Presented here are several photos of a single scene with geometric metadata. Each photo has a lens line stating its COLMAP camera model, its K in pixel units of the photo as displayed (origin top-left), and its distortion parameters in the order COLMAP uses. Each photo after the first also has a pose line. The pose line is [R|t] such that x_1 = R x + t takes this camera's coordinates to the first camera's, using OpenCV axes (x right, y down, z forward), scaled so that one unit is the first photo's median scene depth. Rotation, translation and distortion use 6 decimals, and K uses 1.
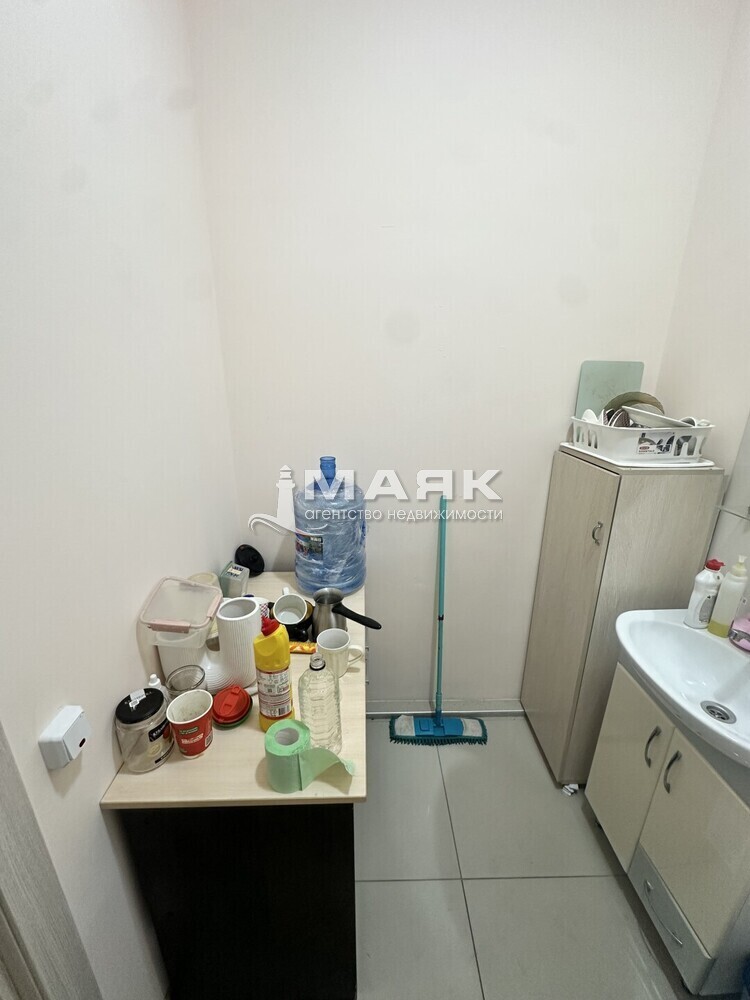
lens RADIAL K [[398.6, 0, 372.4], [0, 398.6, 499.4], [0, 0, 1]] dist [-0.002606, -0.000007]
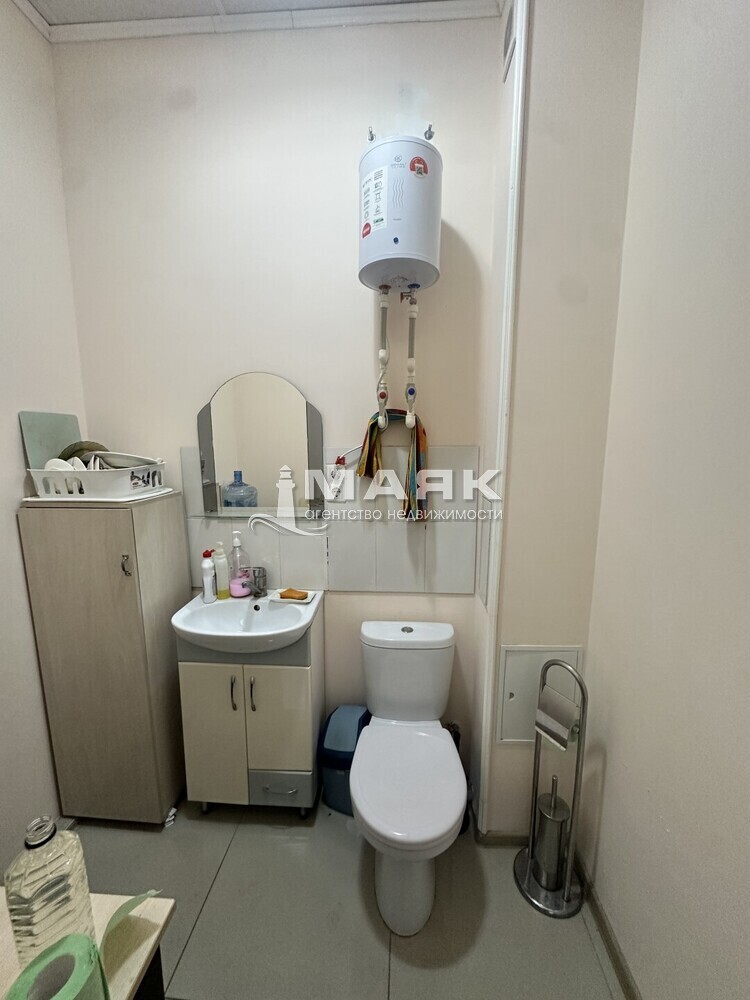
lens RADIAL K [[398.6, 0, 375.4], [0, 398.6, 500.6], [0, 0, 1]] dist [-0.002606, -0.000007]
pose [[0.091987, -0.158048, 0.983137, -0.432372], [0.305945, 0.944052, 0.123139, -0.007724], [-0.947595, 0.289459, 0.135194, 0.168864]]
